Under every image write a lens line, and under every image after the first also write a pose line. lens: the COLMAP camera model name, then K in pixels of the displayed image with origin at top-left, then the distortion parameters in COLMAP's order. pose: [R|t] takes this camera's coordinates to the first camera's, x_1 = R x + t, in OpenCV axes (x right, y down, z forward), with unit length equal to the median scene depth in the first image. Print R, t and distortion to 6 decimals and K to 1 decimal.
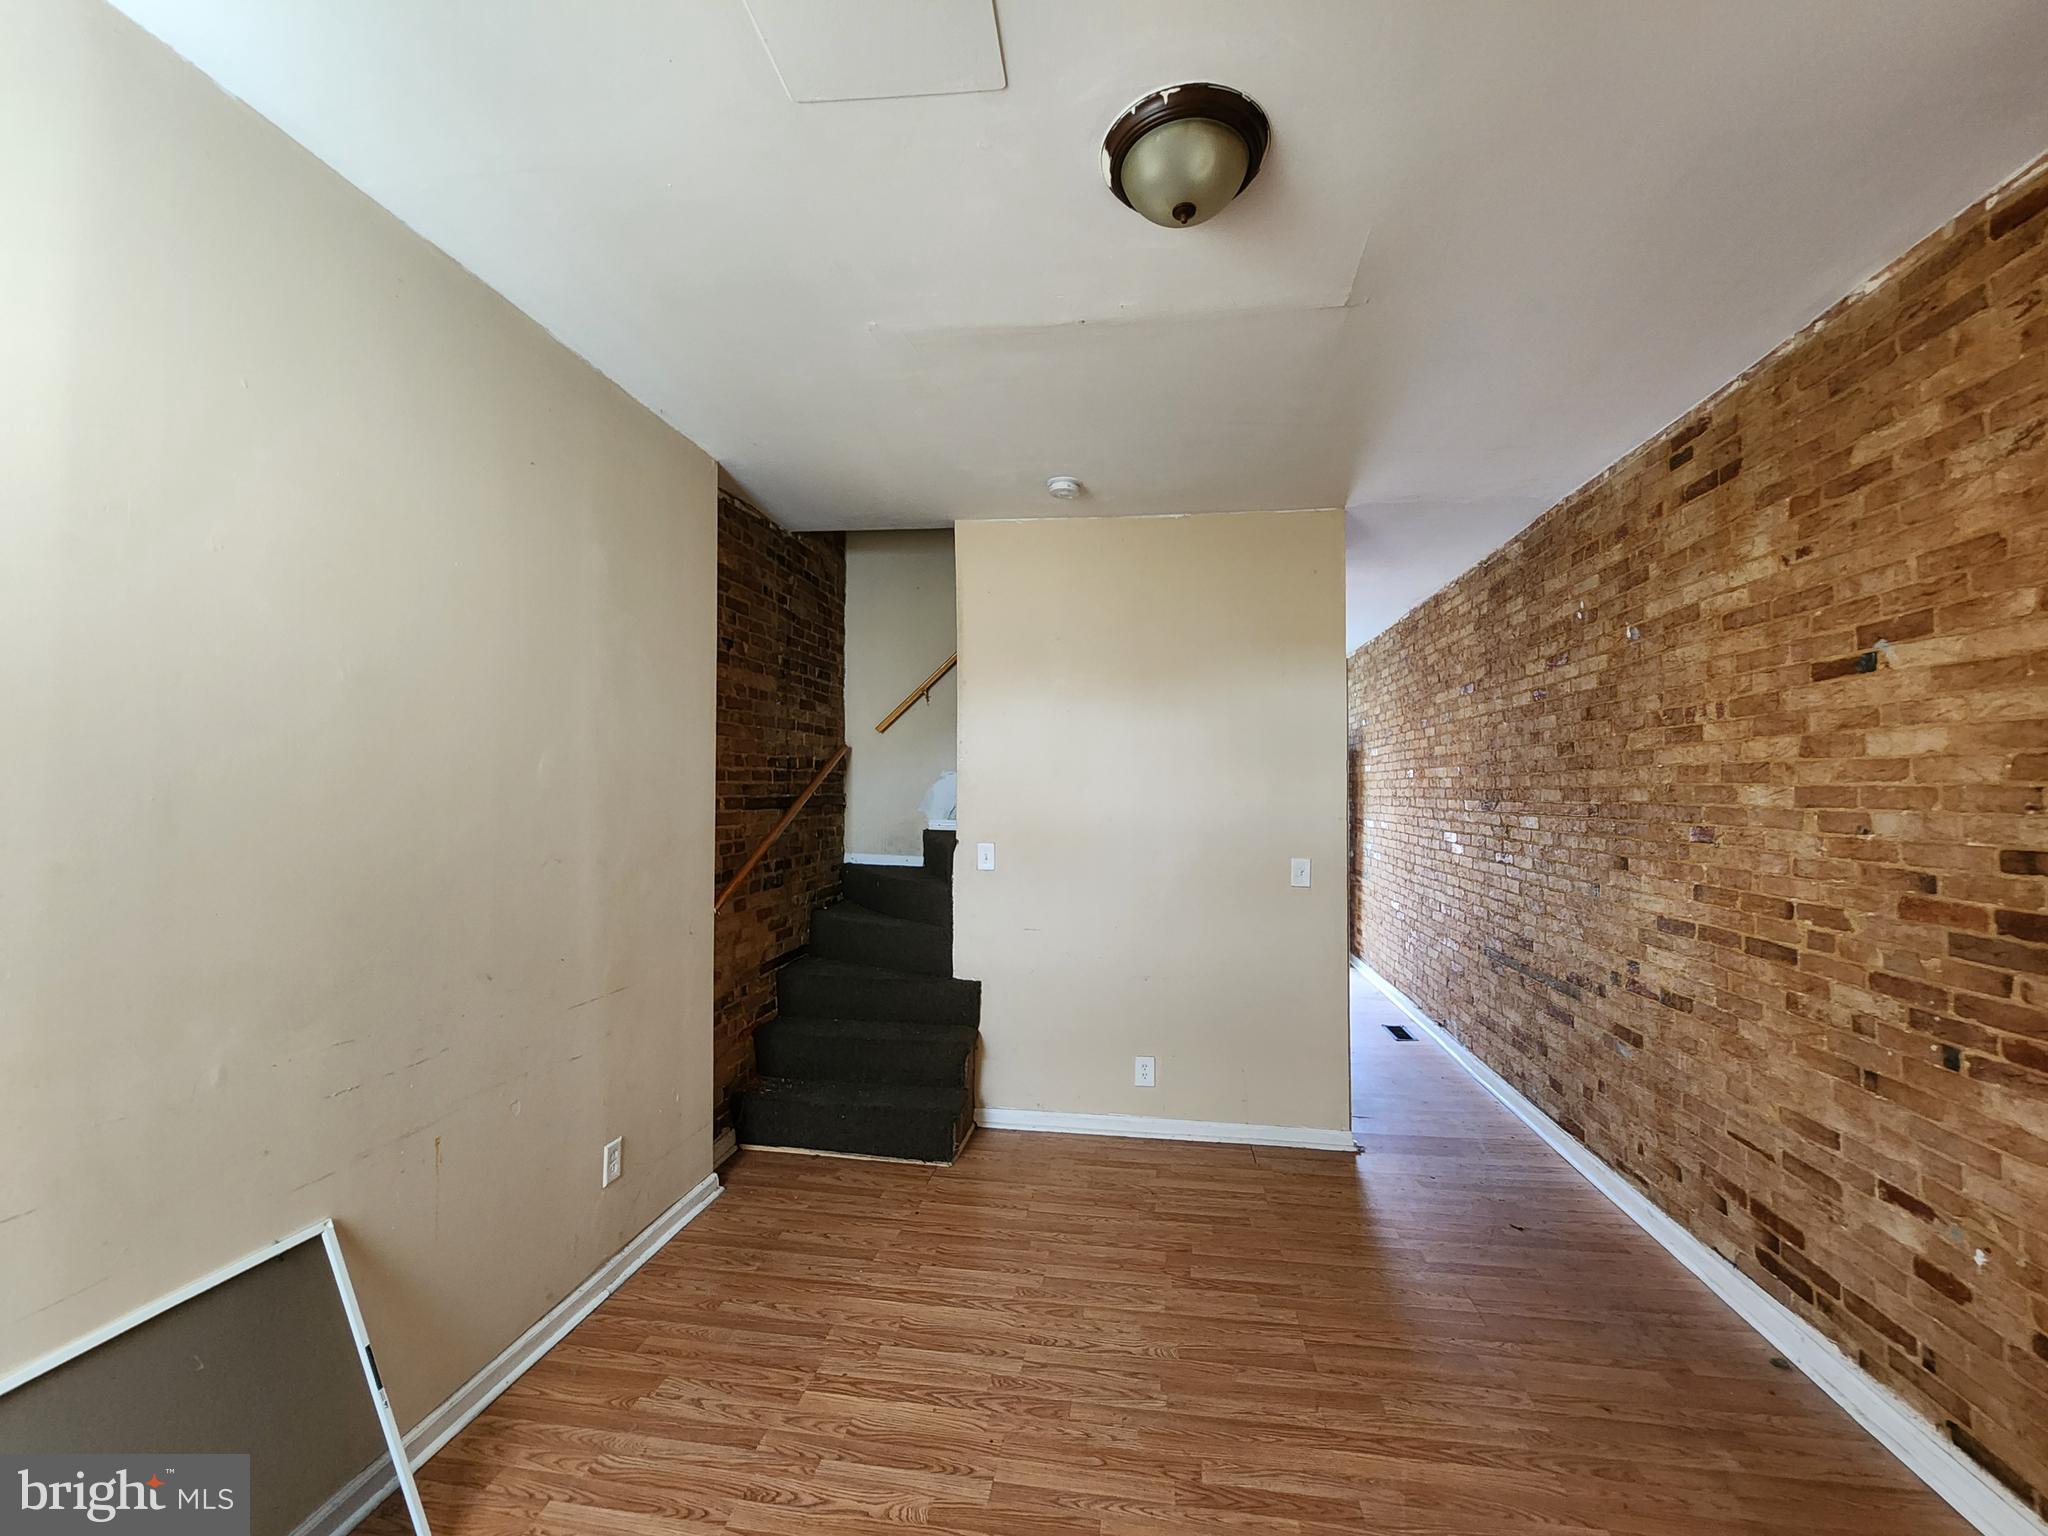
lens RADIAL K [[821.1, 0, 1069.5], [0, 821.1, 772.7], [0, 0, 1]] dist [-0.002306, -0.000345]
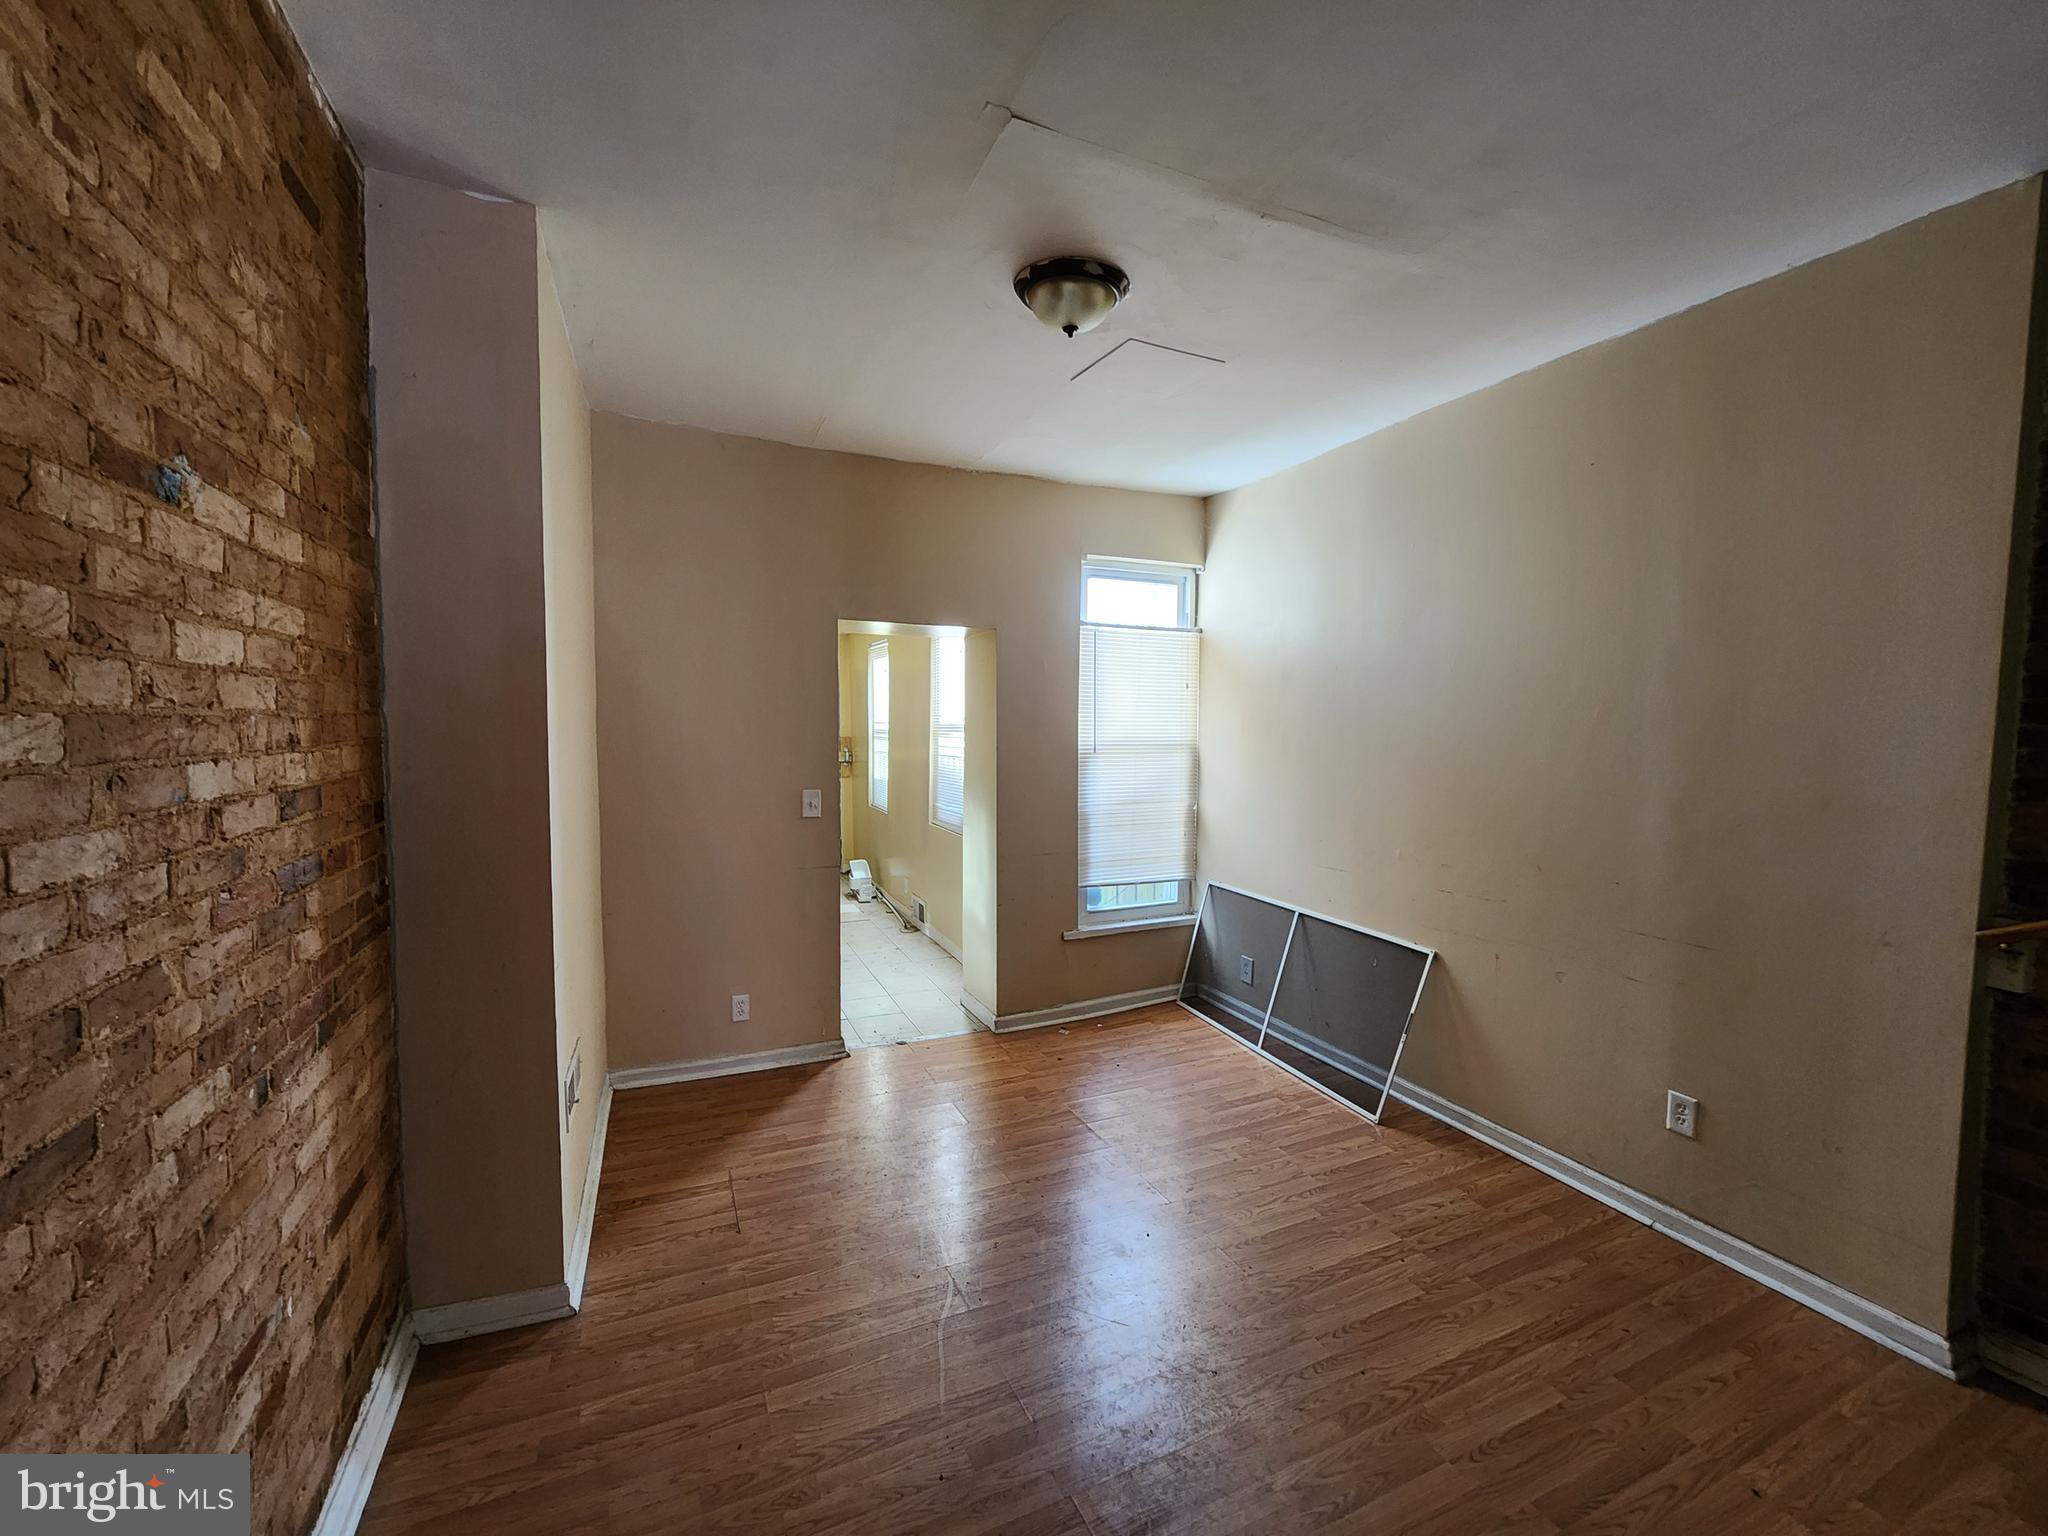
lens RADIAL K [[821.1, 0, 1069.5], [0, 821.1, 772.7], [0, 0, 1]] dist [-0.002306, -0.000345]
pose [[-0.827379, 0.022176, -0.561206, 0.657608], [-0.000774, 0.999174, 0.040624, 0.029462], [0.561644, 0.034045, -0.826679, 1.535904]]
